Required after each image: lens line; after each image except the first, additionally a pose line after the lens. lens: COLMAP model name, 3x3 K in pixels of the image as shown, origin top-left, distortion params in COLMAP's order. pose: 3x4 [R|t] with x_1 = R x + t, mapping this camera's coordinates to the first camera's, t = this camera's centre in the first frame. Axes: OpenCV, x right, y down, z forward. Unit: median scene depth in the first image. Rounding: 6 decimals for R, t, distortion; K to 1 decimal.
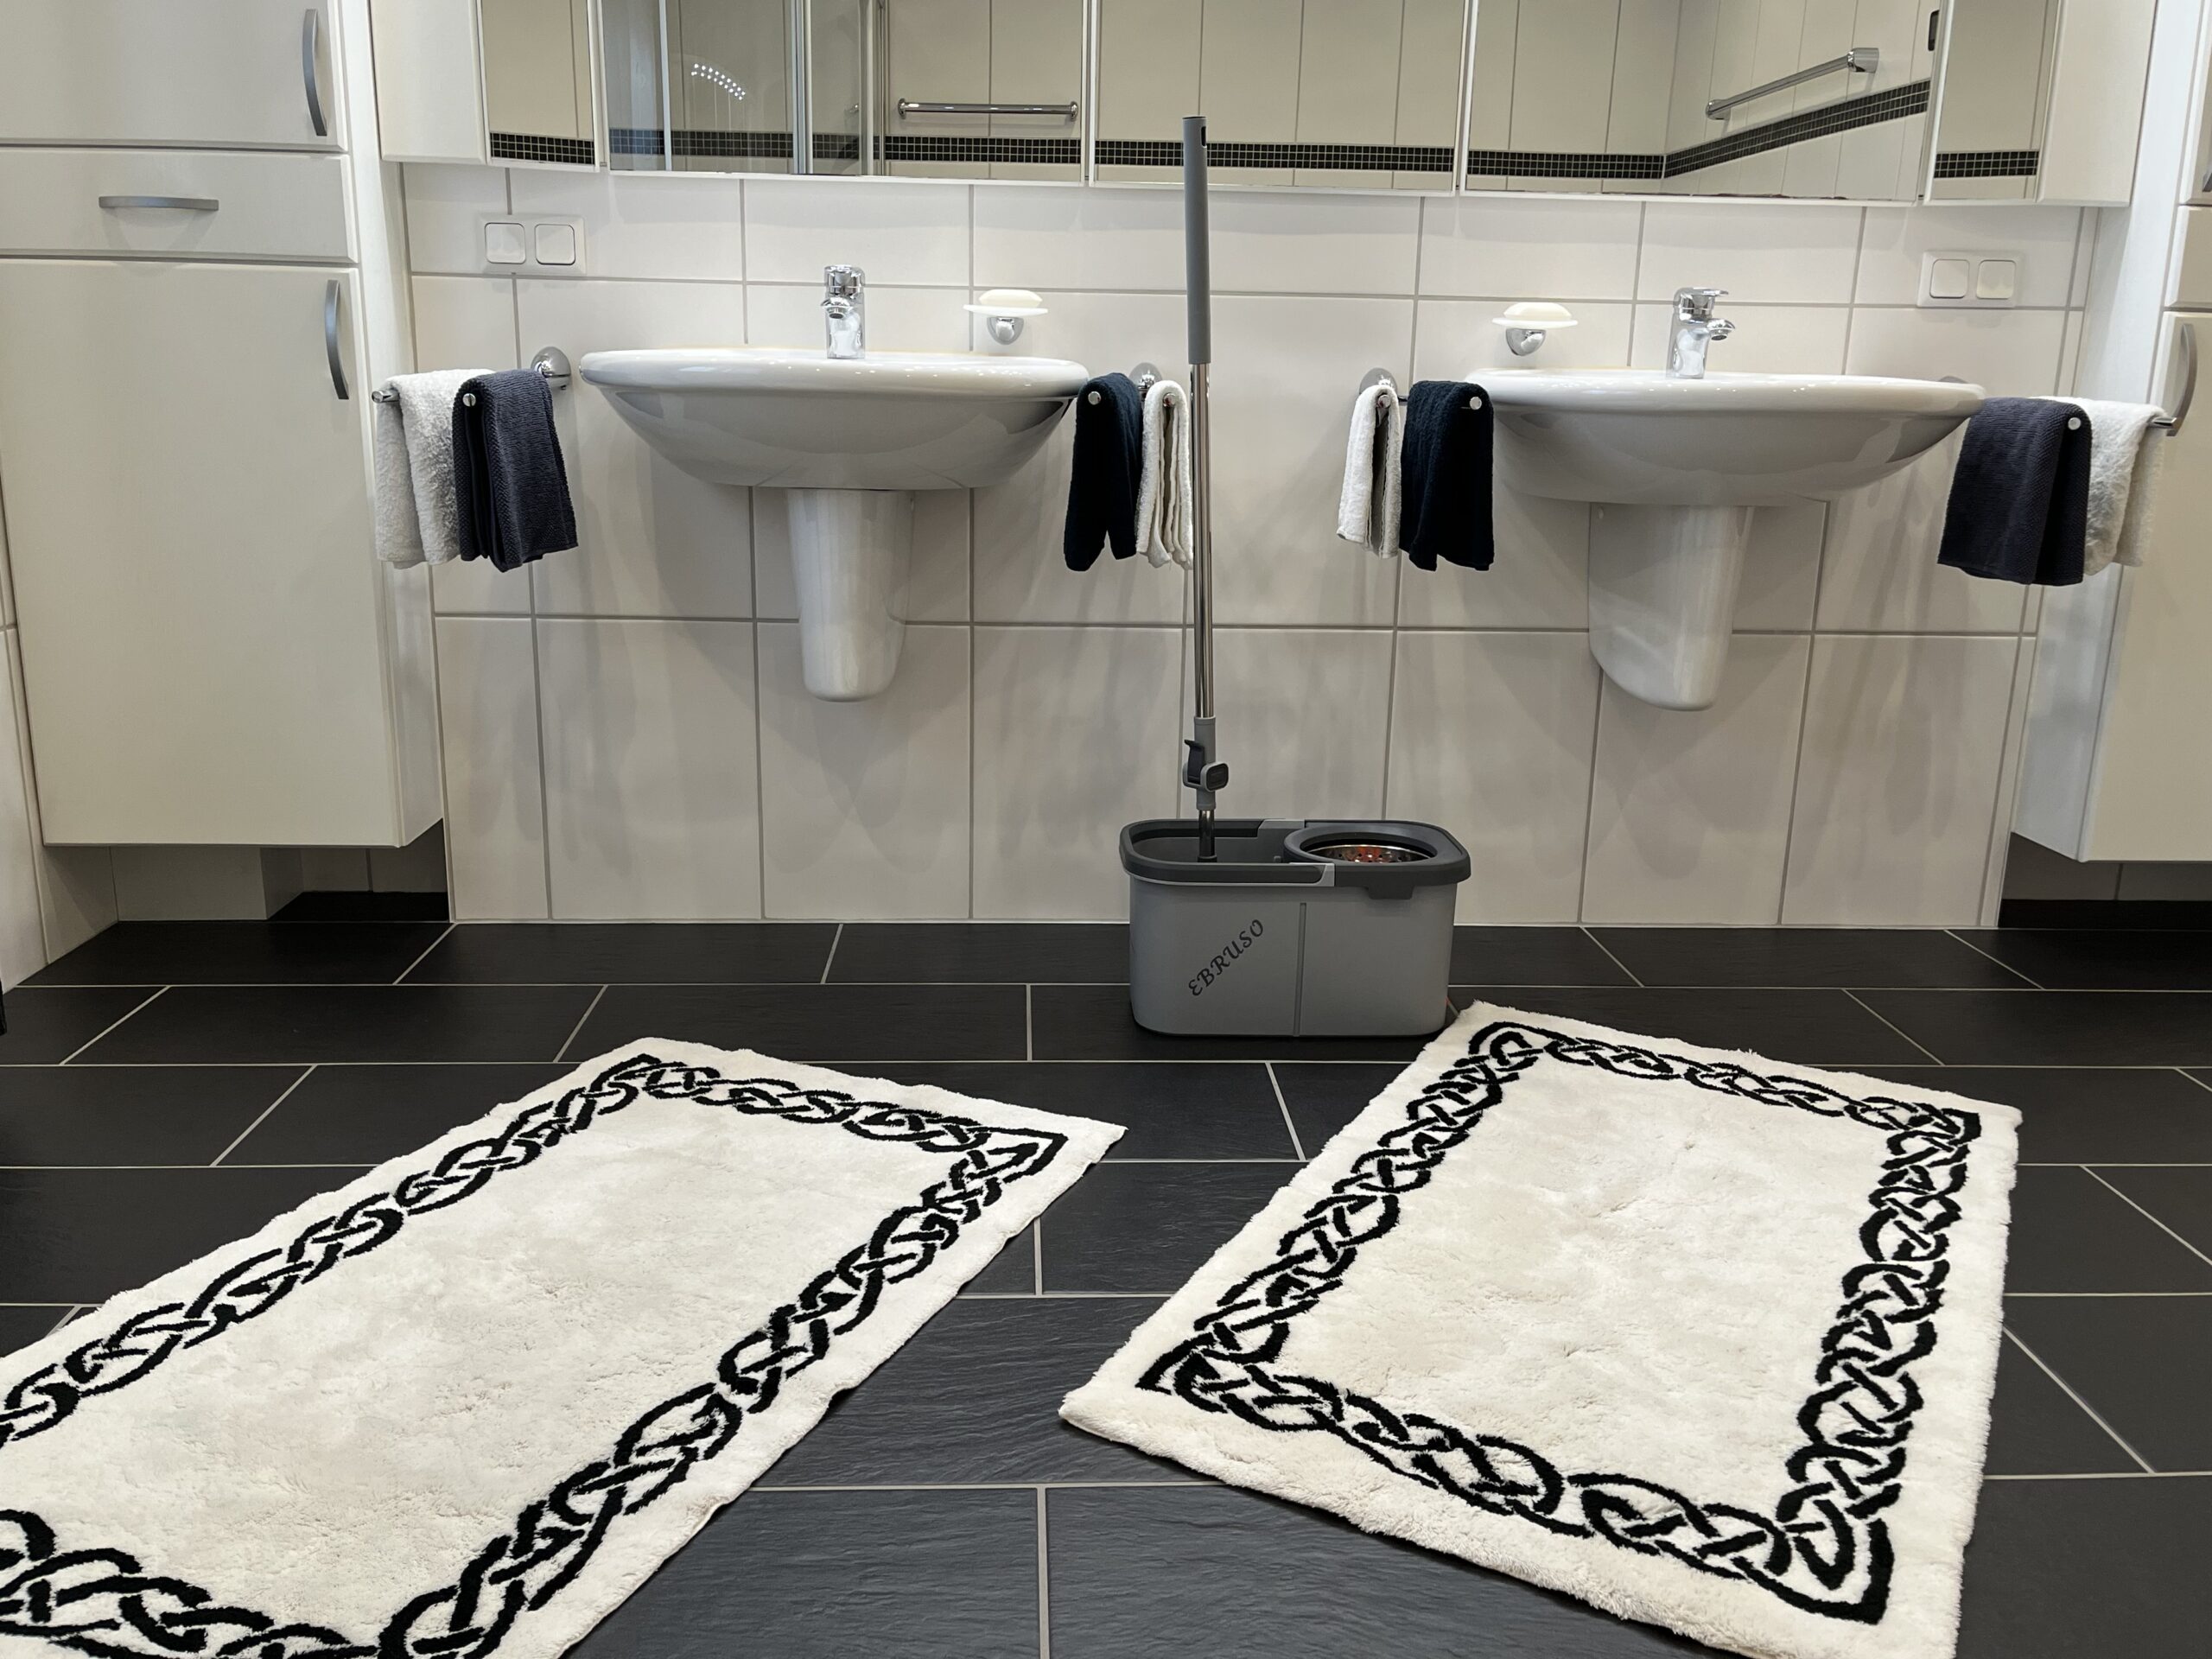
lens RADIAL K [[1793.7, 0, 1106.0], [0, 1793.7, 829.5], [0, 0, 1]] dist [0.001759, 0.004065]
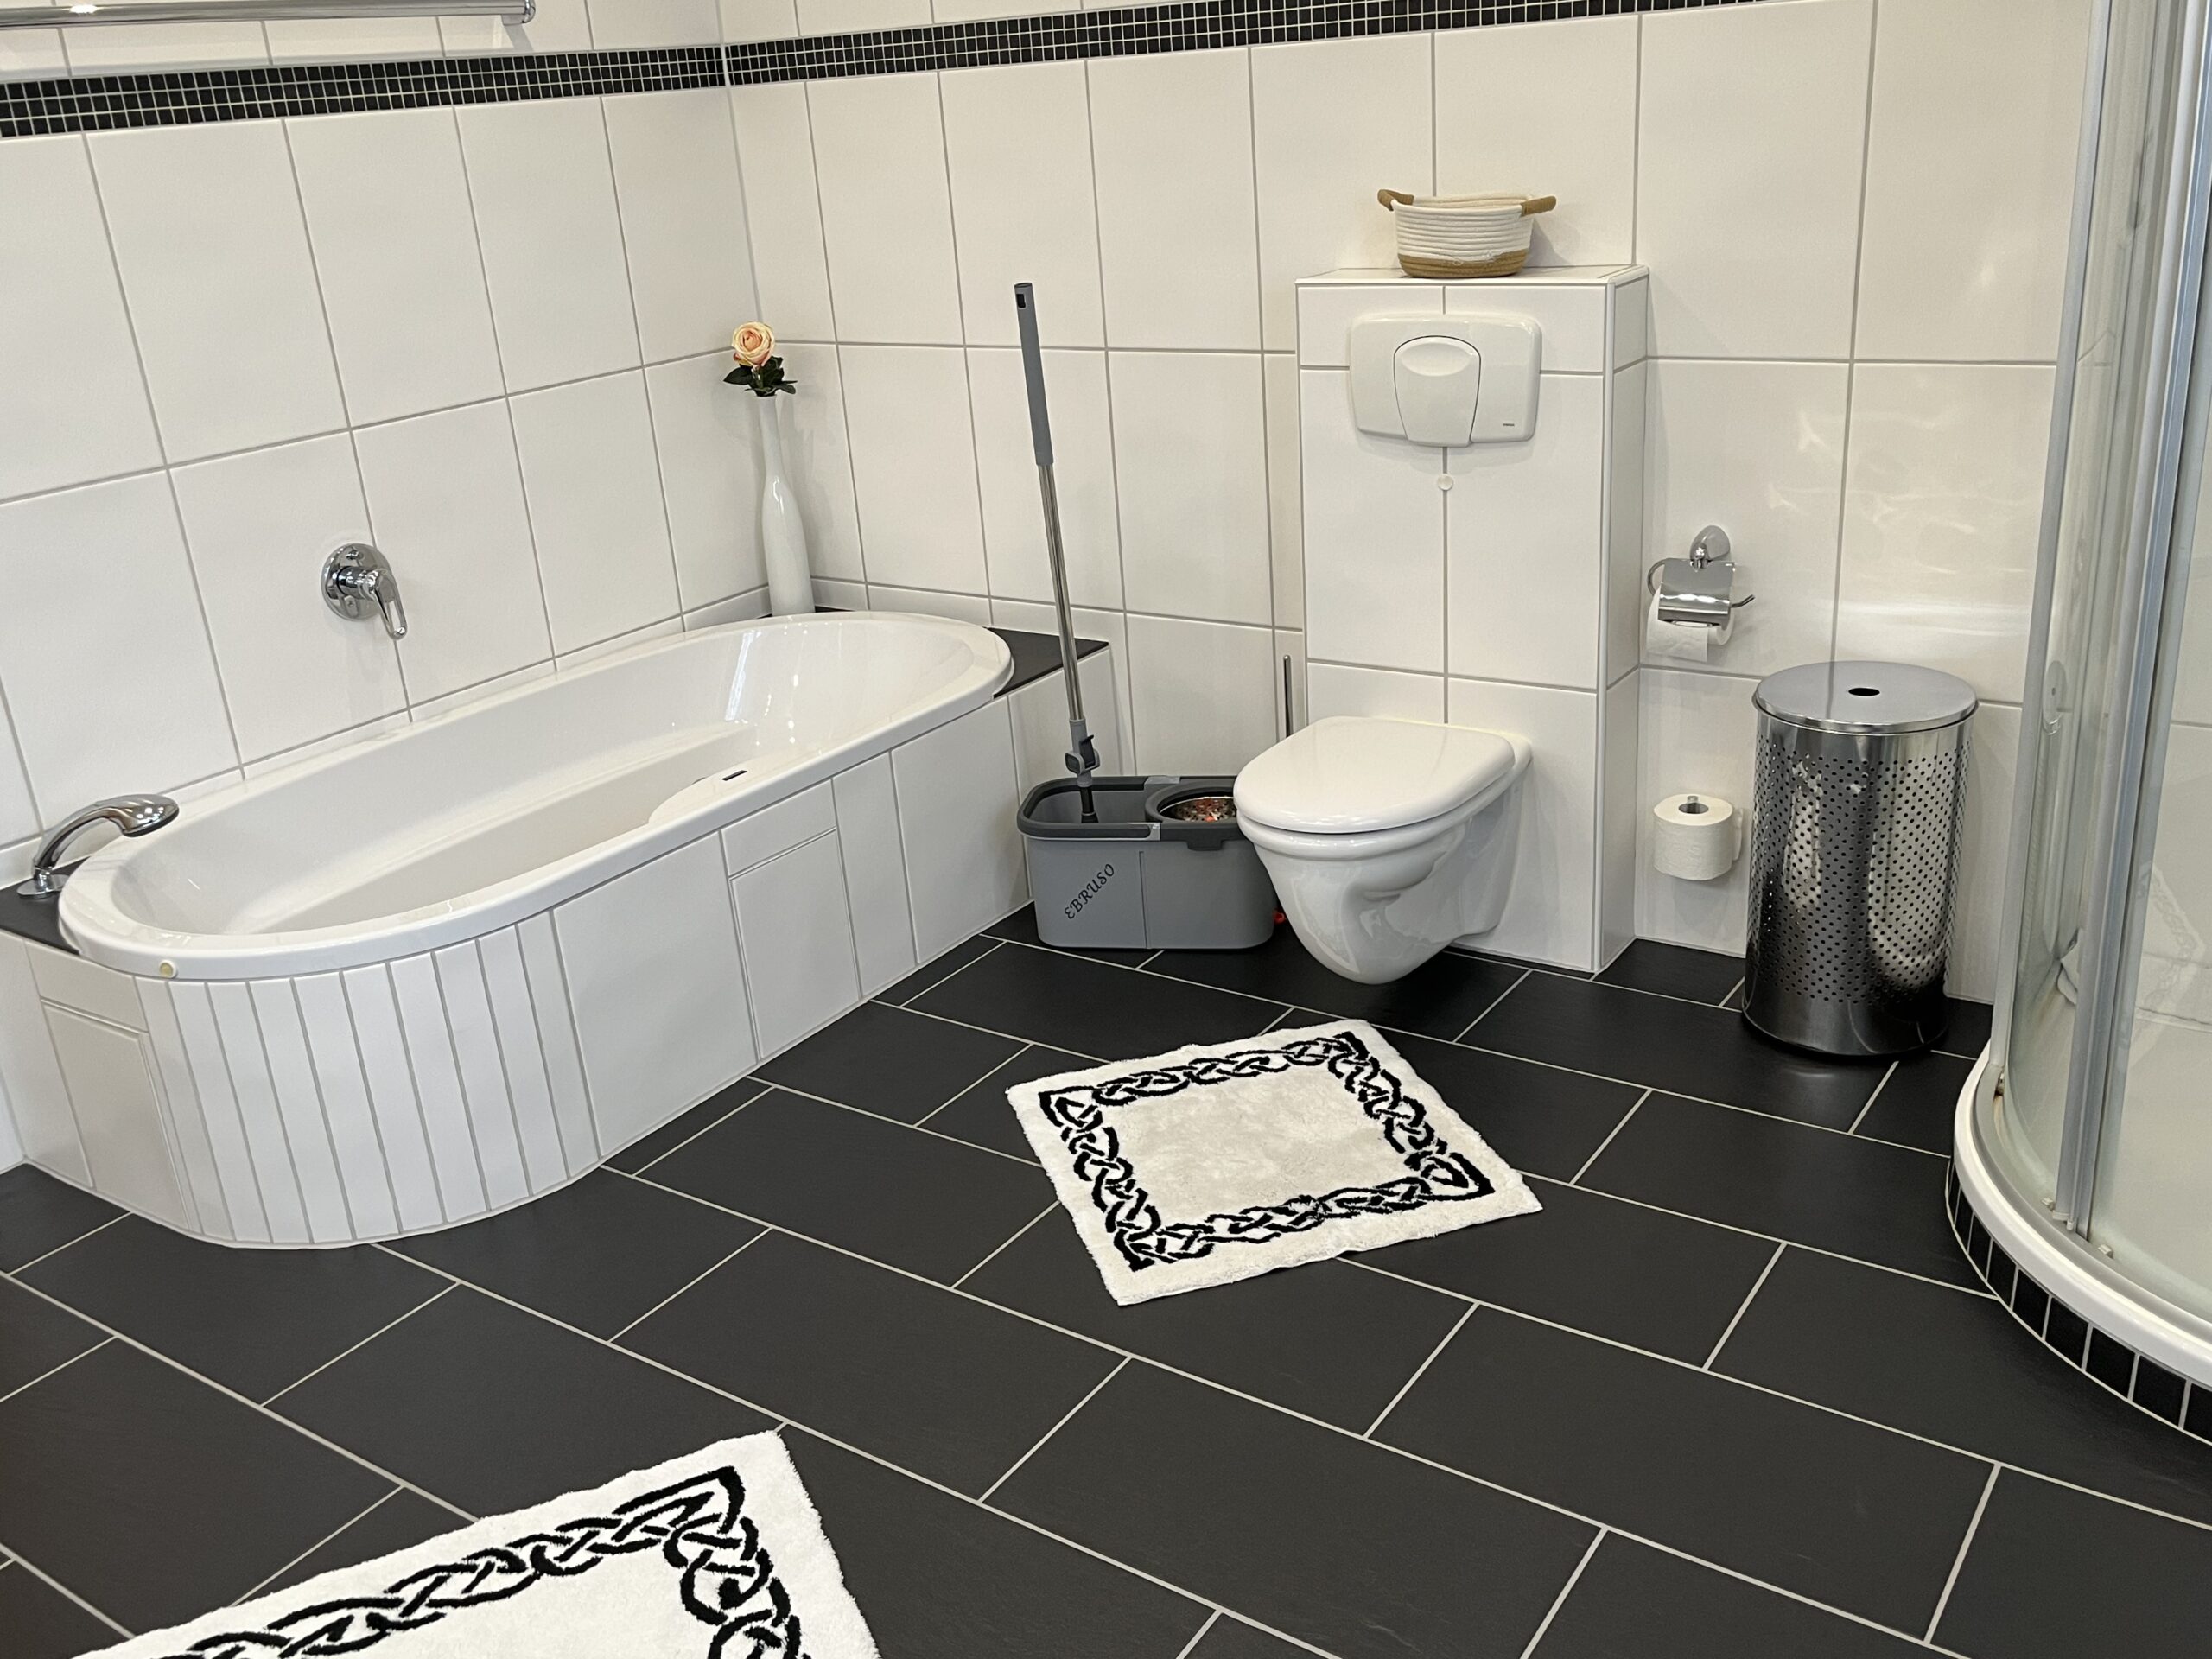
lens RADIAL K [[1961.5, 0, 1104.1], [0, 1961.5, 818.8], [0, 0, 1]] dist [0.012285, -0.005421]
pose [[-0.795149, -0.183440, 0.578003, -0.619141], [0.198153, 0.822231, 0.533546, -0.749713], [-0.573126, 0.538781, -0.617448, 1.302297]]
